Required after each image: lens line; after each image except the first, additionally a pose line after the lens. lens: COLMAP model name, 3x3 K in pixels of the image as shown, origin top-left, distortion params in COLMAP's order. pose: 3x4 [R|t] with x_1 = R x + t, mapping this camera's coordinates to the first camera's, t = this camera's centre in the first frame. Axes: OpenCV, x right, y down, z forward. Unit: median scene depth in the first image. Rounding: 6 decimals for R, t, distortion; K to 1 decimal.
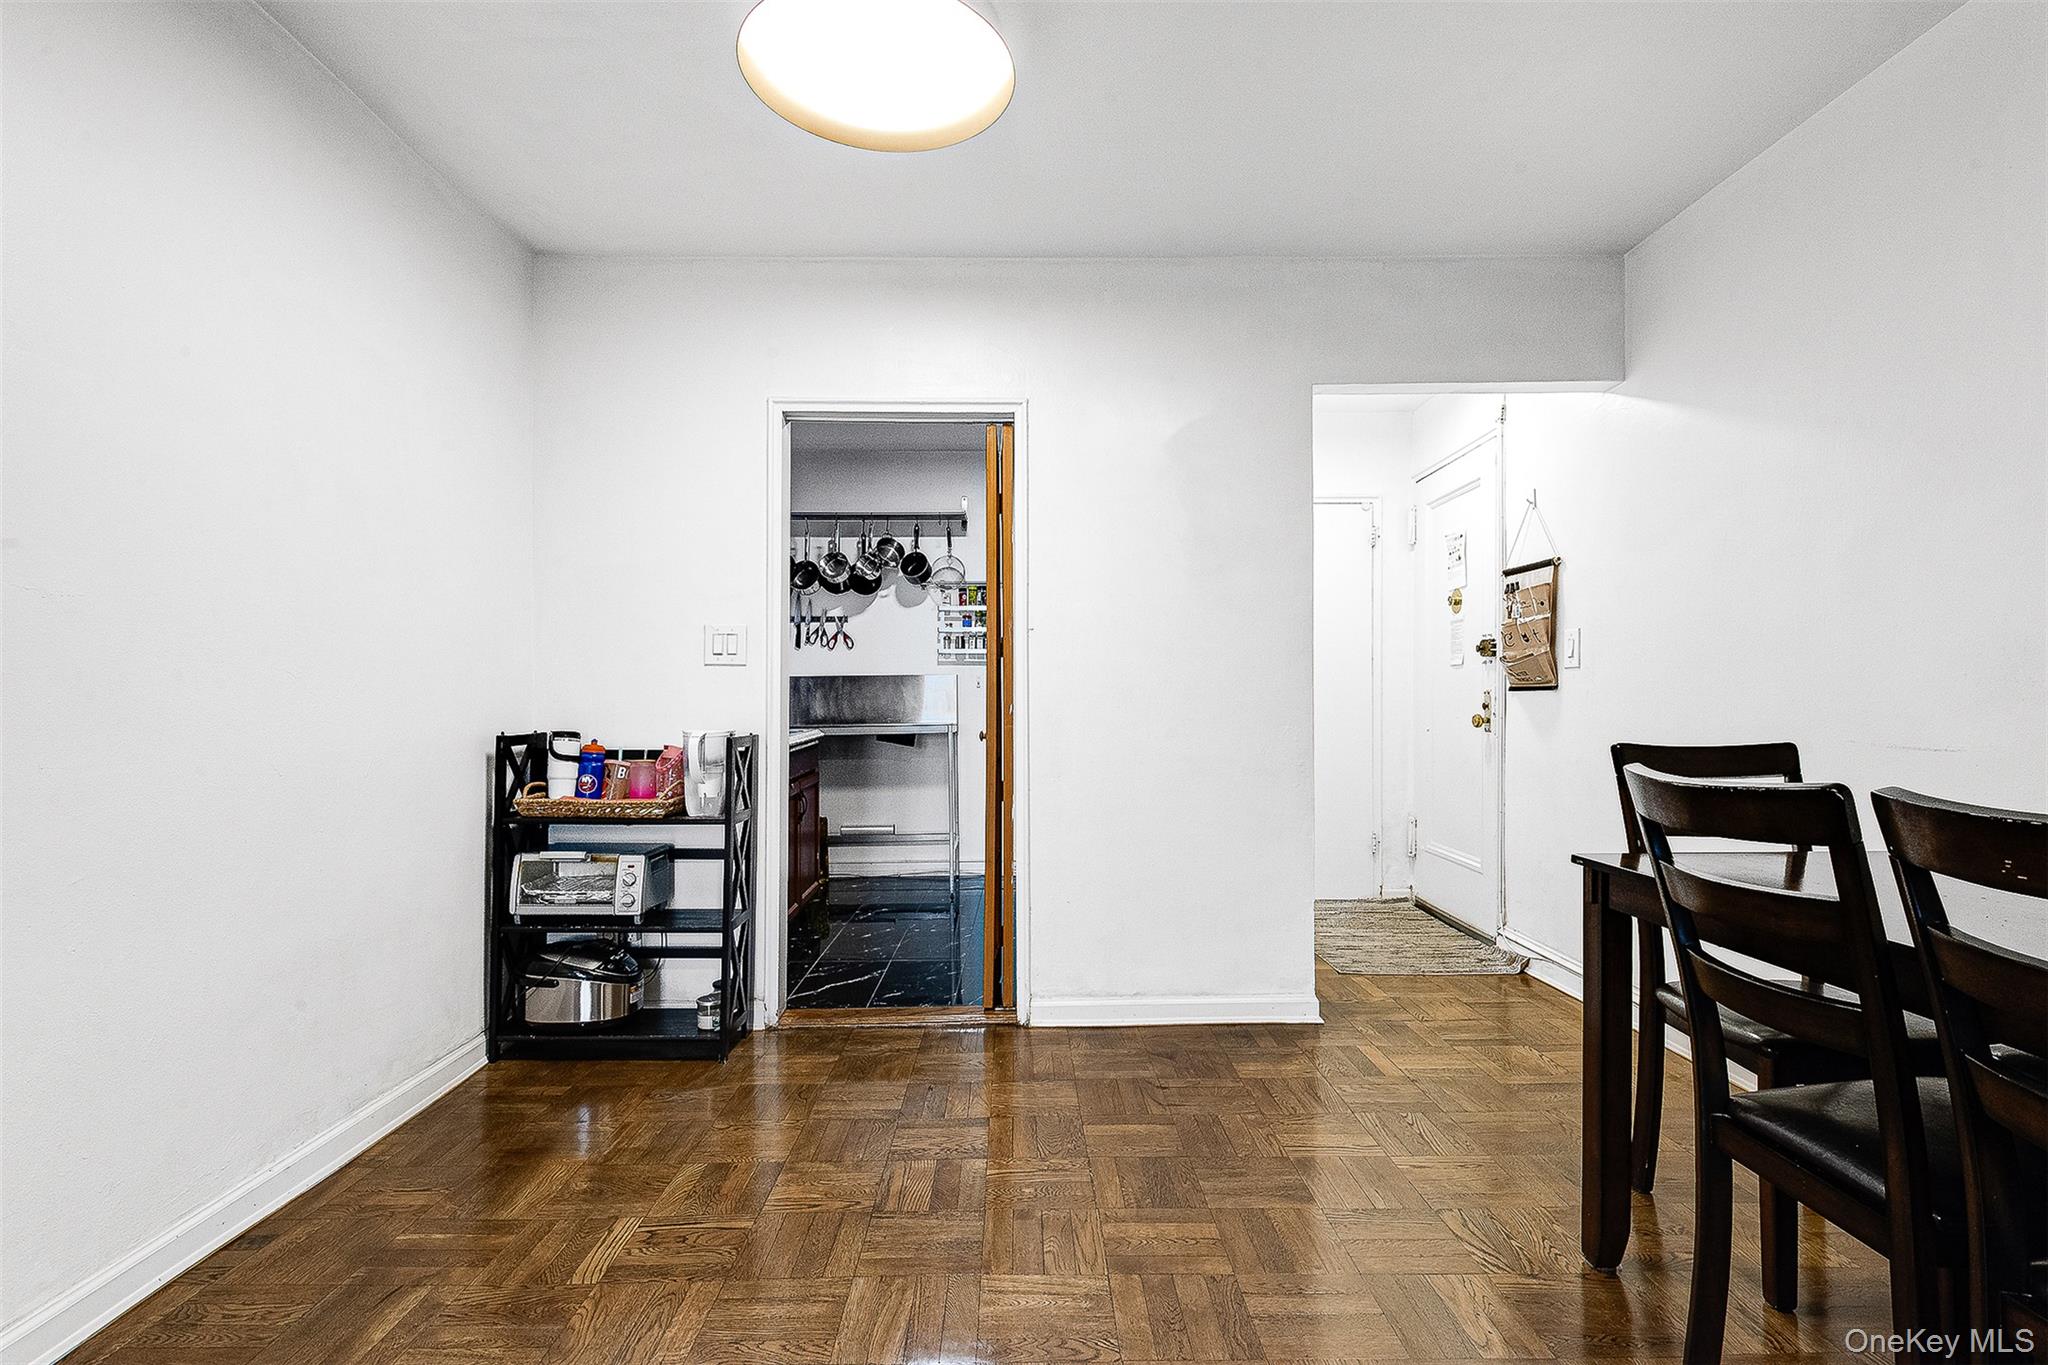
lens RADIAL K [[946.5, 0, 977.0], [0, 946.5, 689.0], [0, 0, 1]] dist [0.004345, 0.000083]
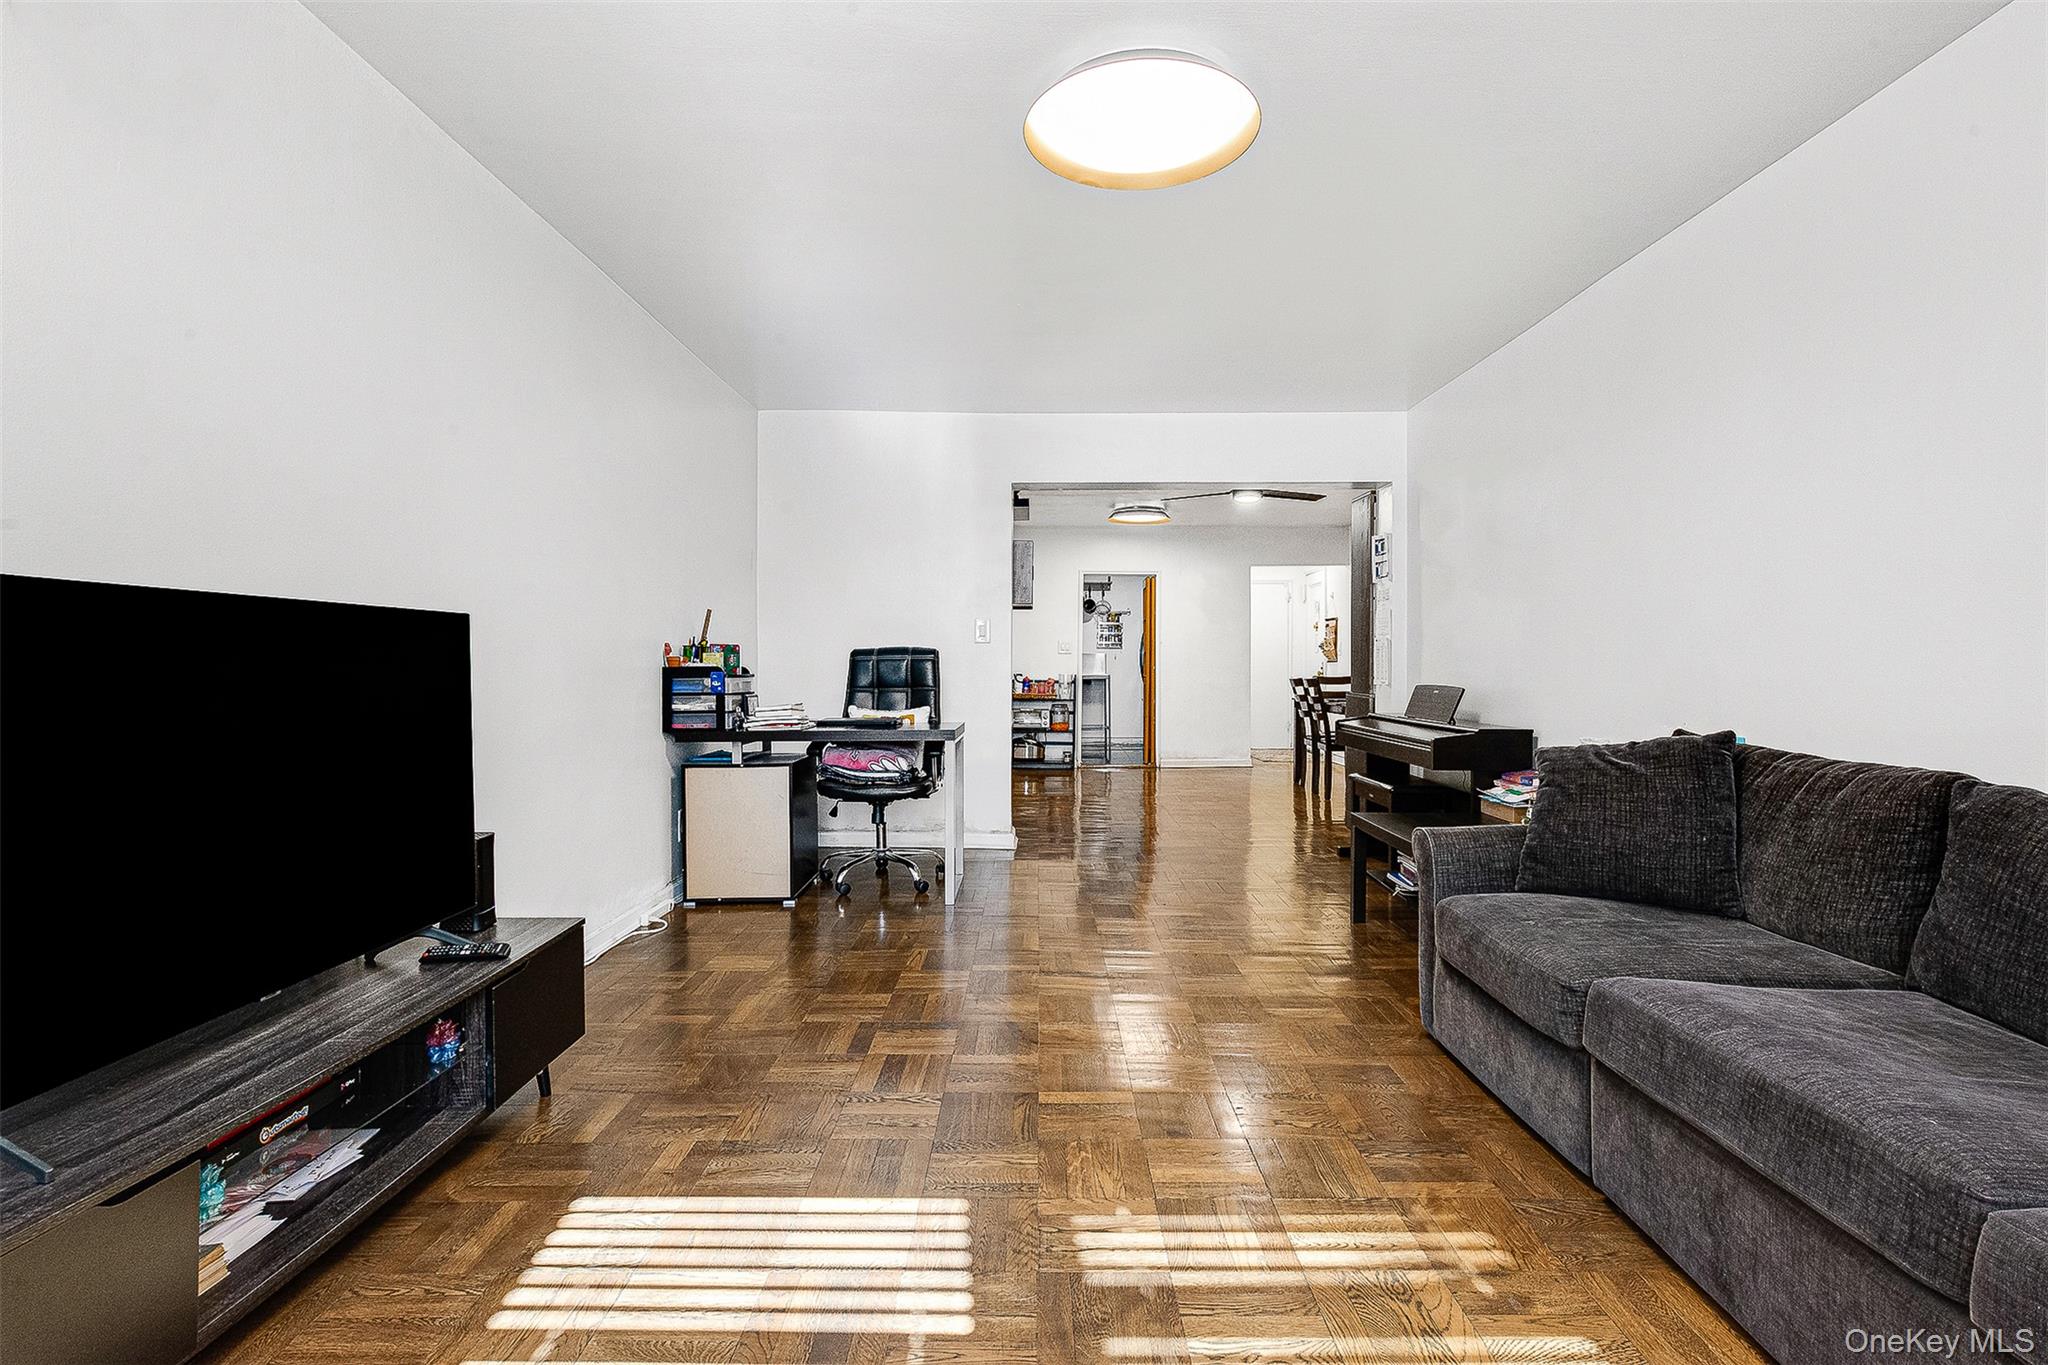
lens RADIAL K [[946.5, 0, 977.0], [0, 946.5, 689.0], [0, 0, 1]] dist [0.004345, 0.000083]
pose [[0.999875, 0.004503, -0.015131, -0.290332], [-0.003963, 0.999361, 0.035511, -0.009442], [0.015282, -0.035446, 0.999255, -1.231262]]
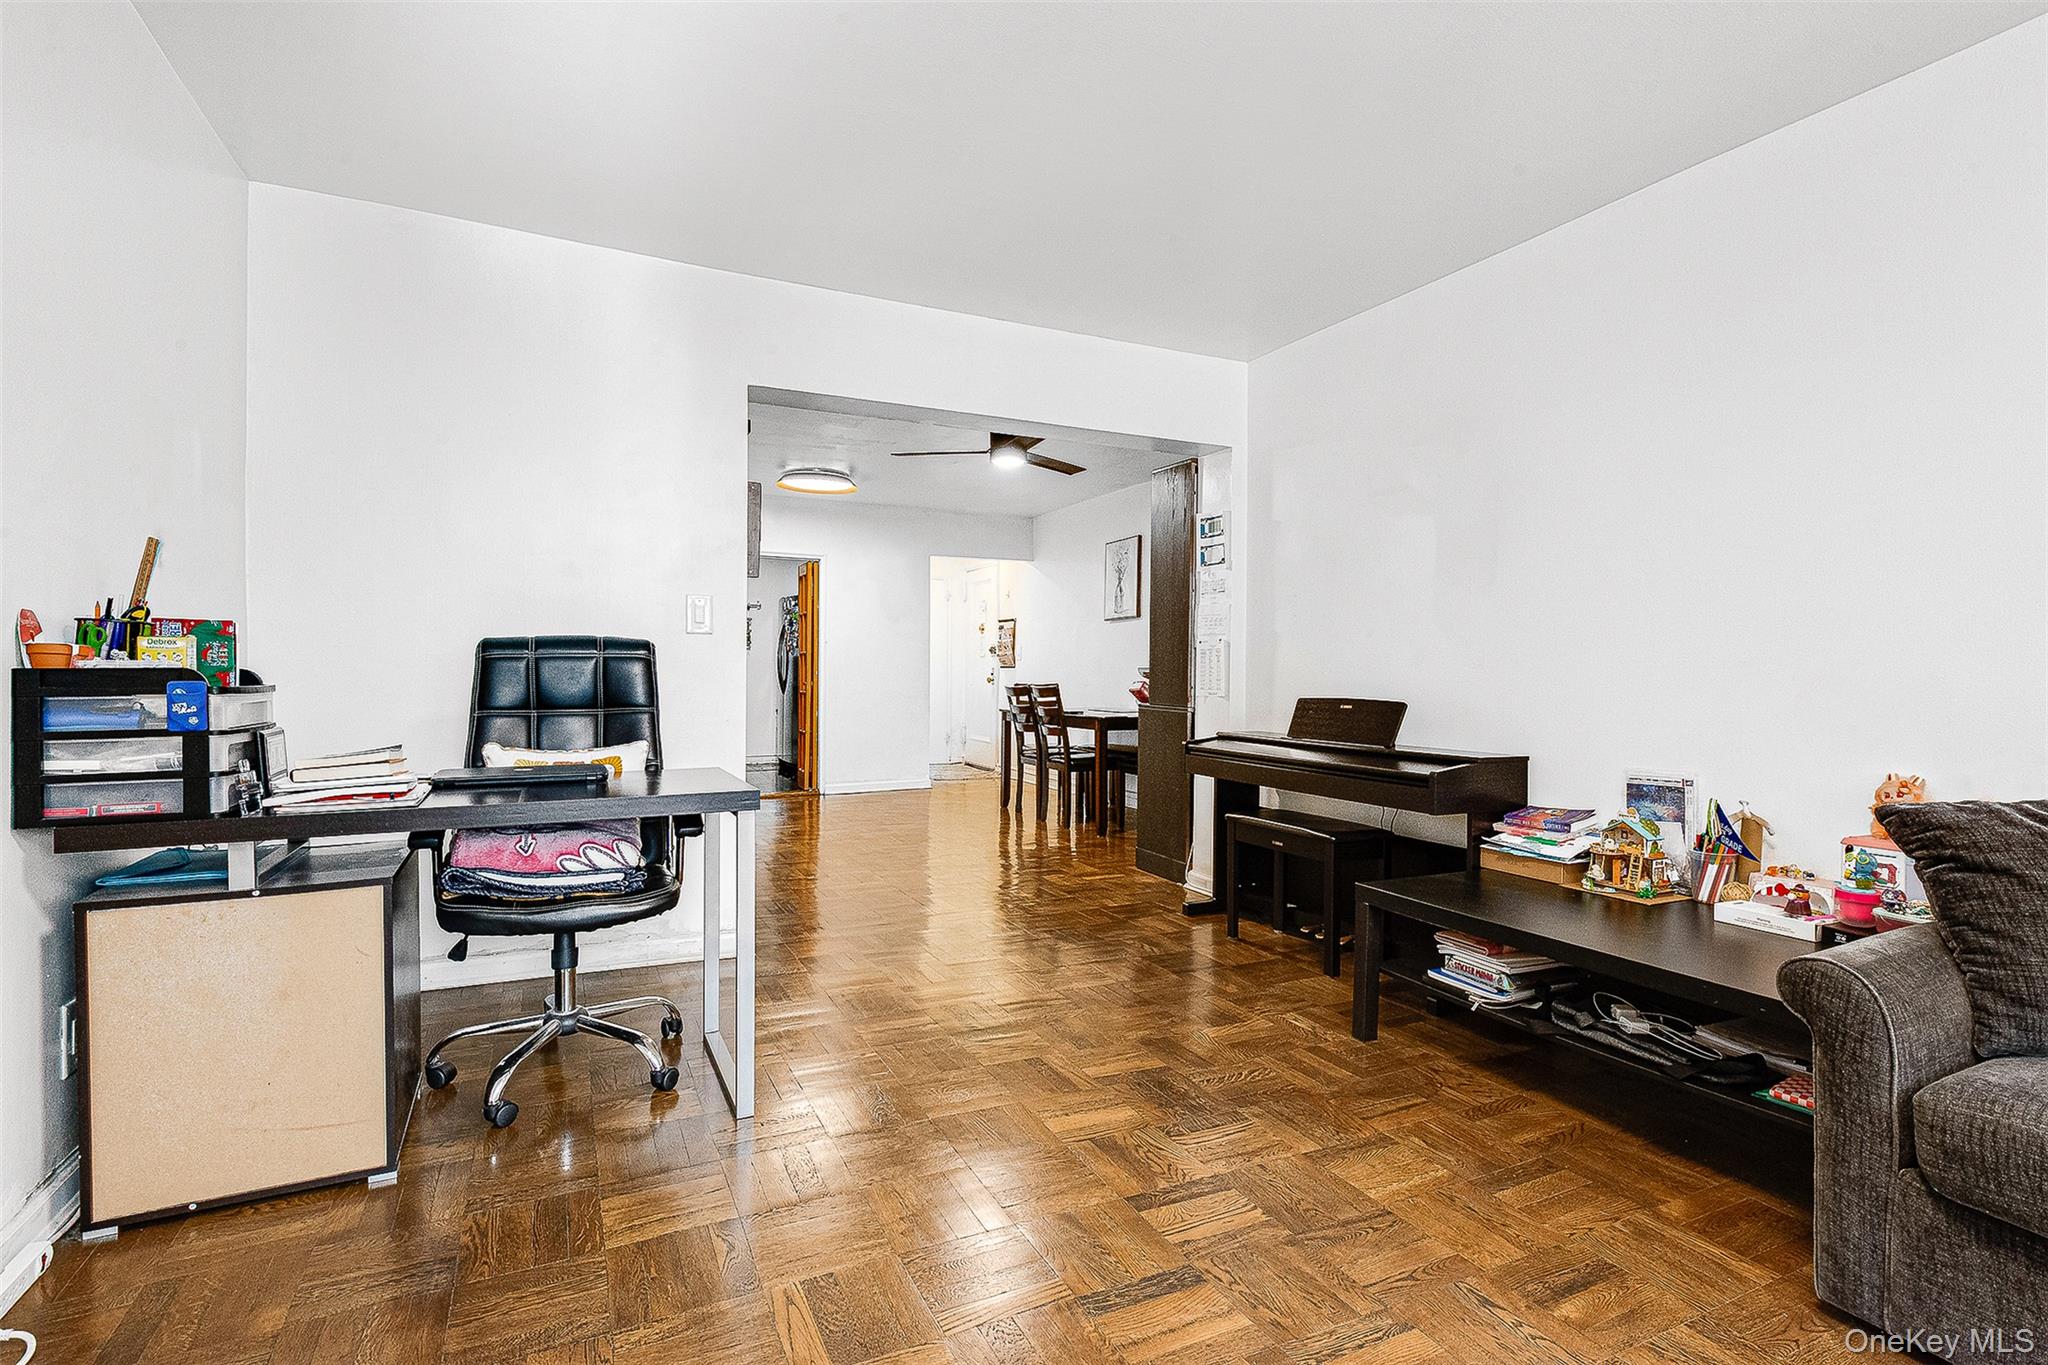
lens RADIAL K [[971.5, 0, 1006.2], [0, 971.5, 689.1], [0, 0, 1]] dist [-0.001462, -0.001455]
pose [[0.887993, 0.001136, 0.459855, -0.417172], [-0.014354, 0.999578, 0.025249, -0.004826], [-0.459632, -0.029021, 0.887635, -0.889032]]
